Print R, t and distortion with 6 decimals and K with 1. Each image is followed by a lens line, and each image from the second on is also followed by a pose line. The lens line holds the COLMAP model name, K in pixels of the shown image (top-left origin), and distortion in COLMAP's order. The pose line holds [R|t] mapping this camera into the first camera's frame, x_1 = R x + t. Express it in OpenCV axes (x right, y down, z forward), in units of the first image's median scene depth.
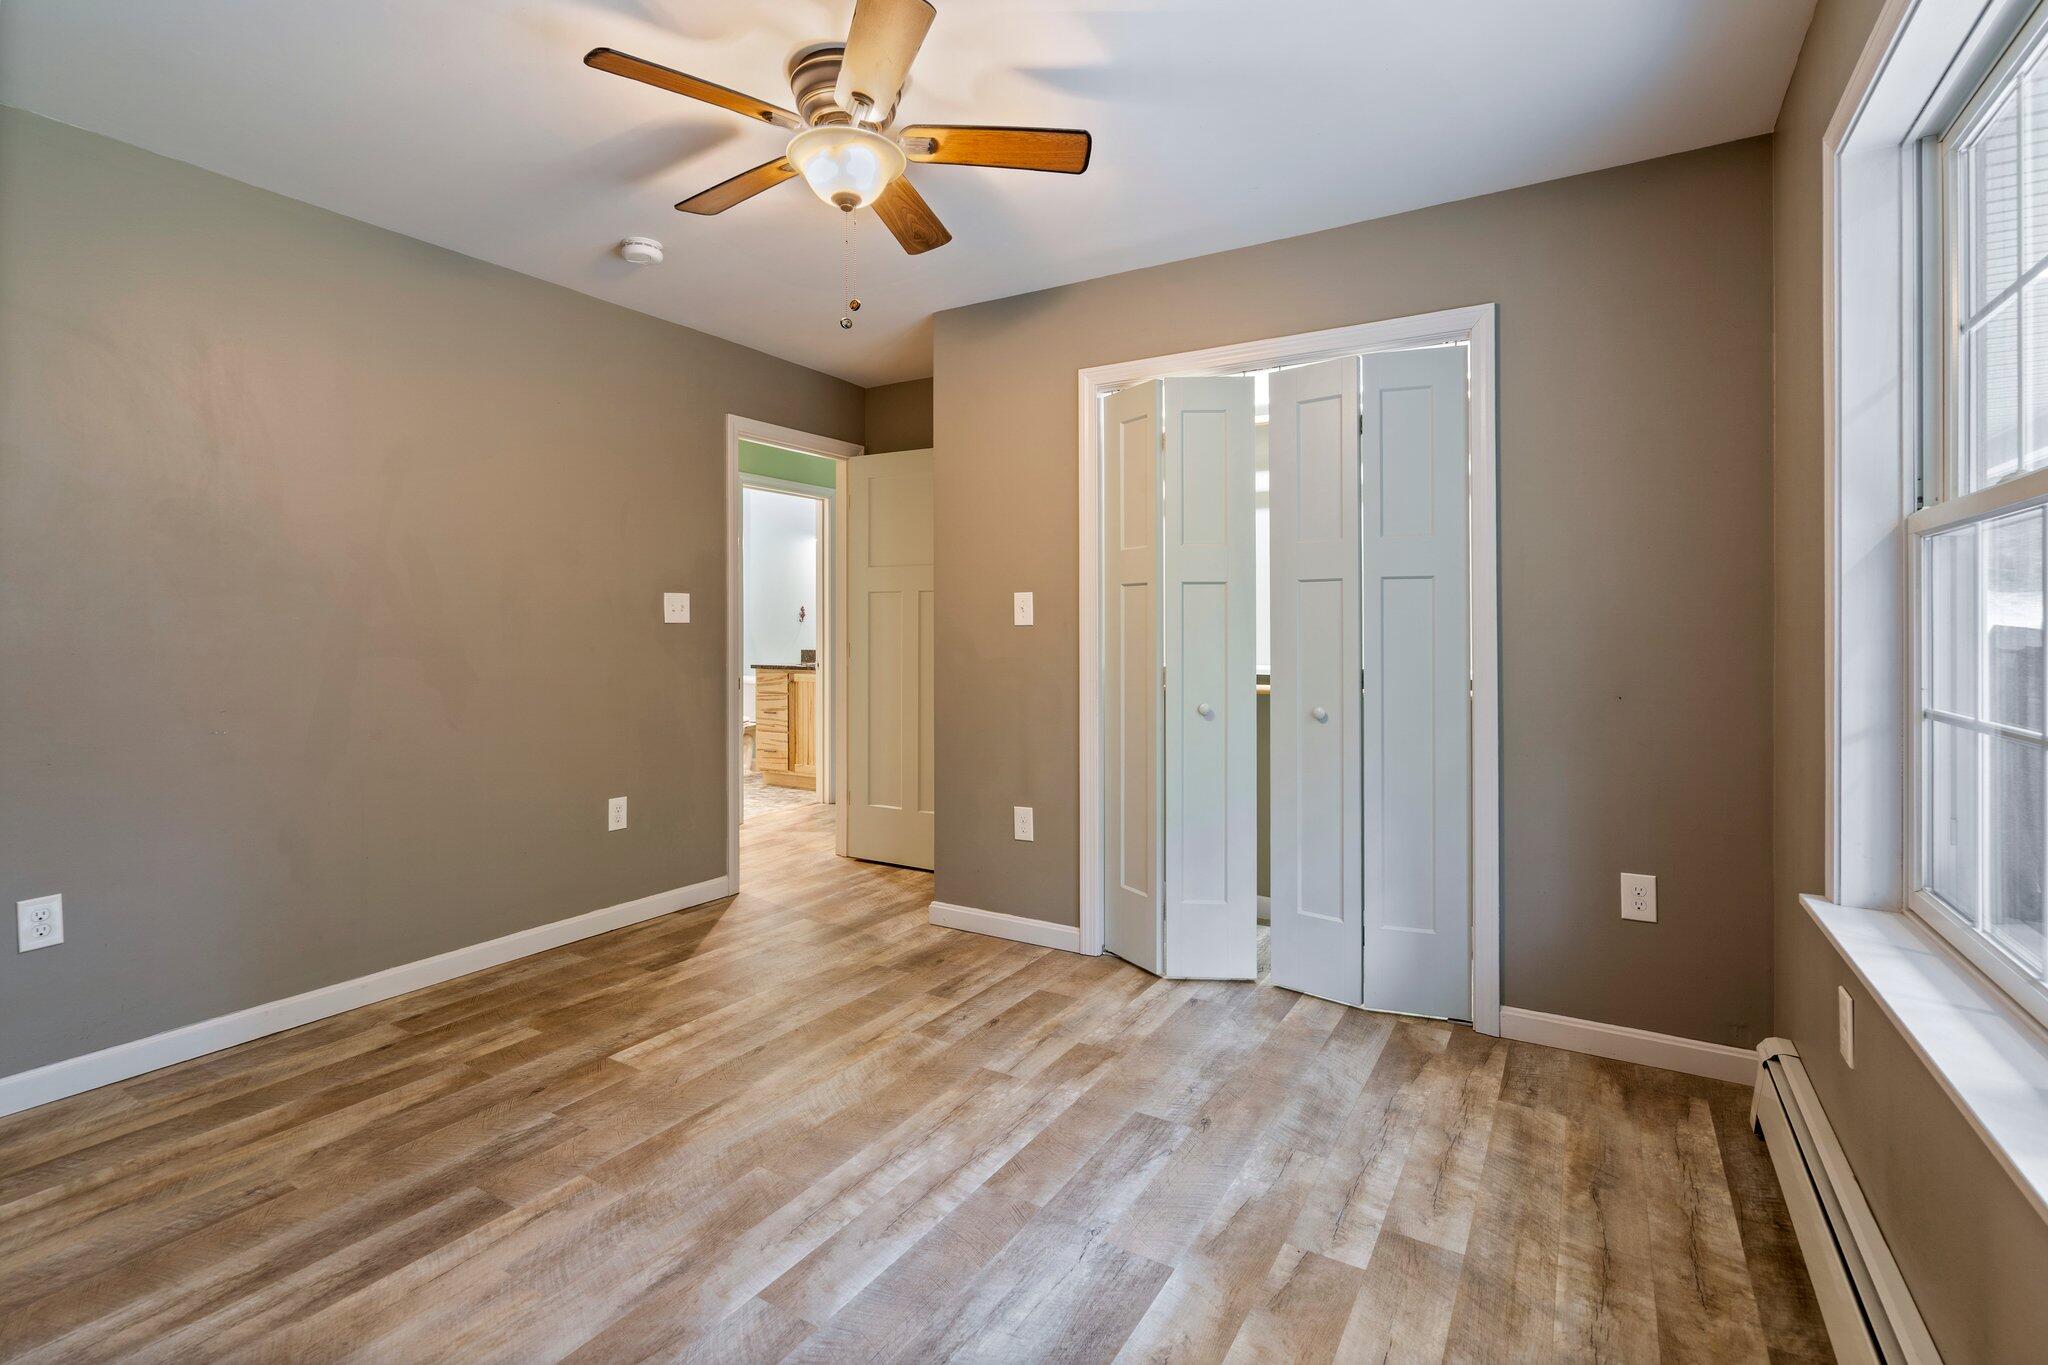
lens RADIAL K [[938.9, 0, 1014.9], [0, 938.9, 630.0], [0, 0, 1]] dist [-0.008243, 0.003346]
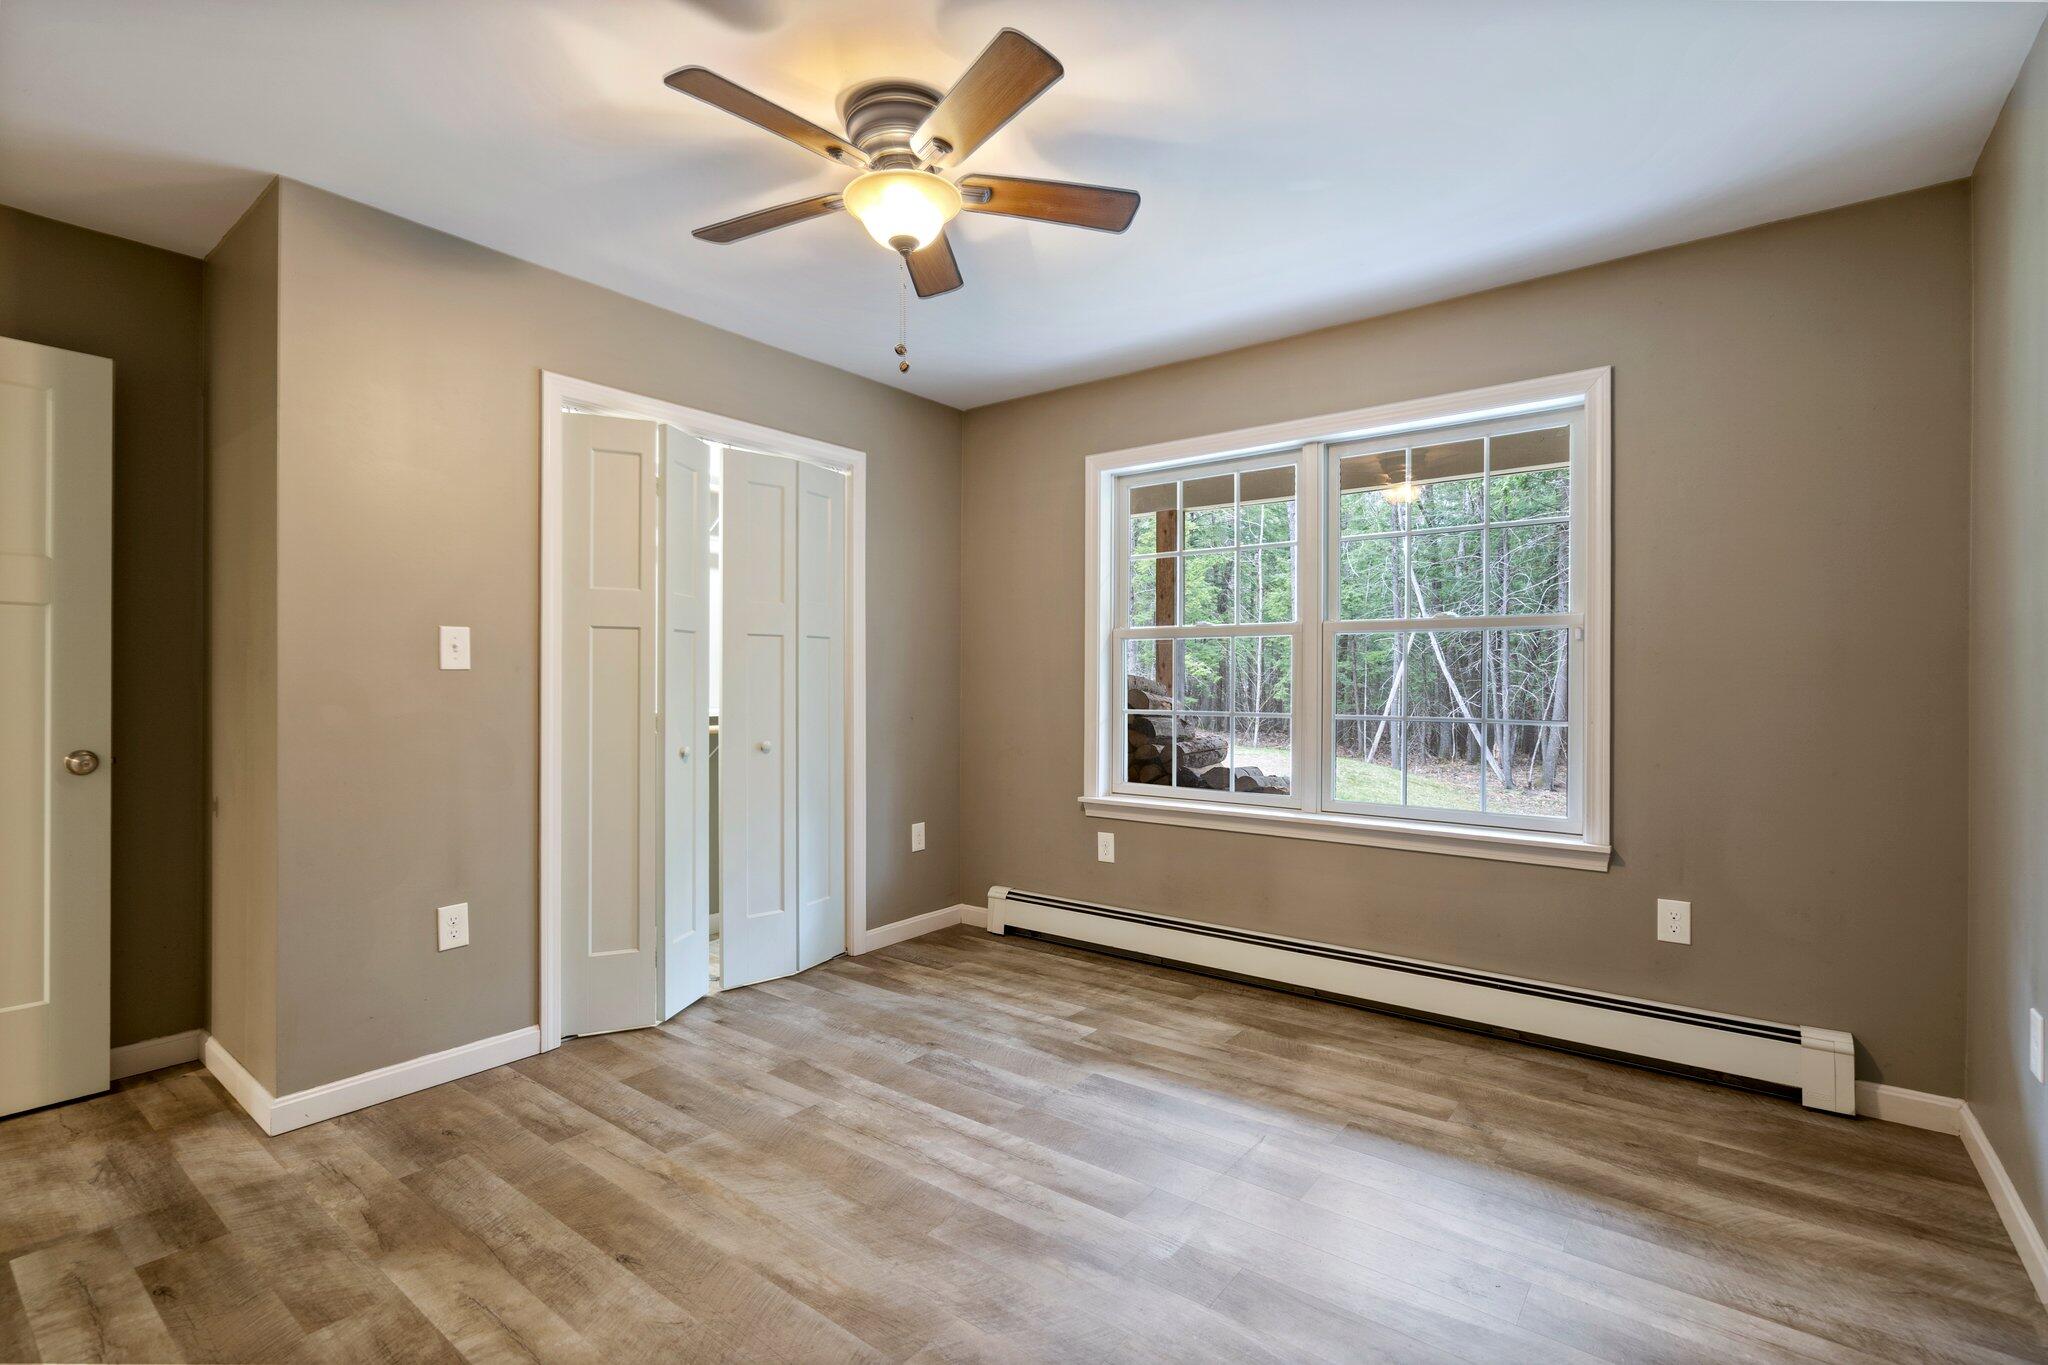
lens RADIAL K [[938.9, 0, 984.9], [0, 938.9, 680.5], [0, 0, 1]] dist [-0.008243, 0.003346]
pose [[0.132145, -0.001288, 0.991230, -0.979059], [-0.003277, 0.999993, 0.001736, 0.001795], [-0.991225, -0.003477, 0.132139, 0.655422]]
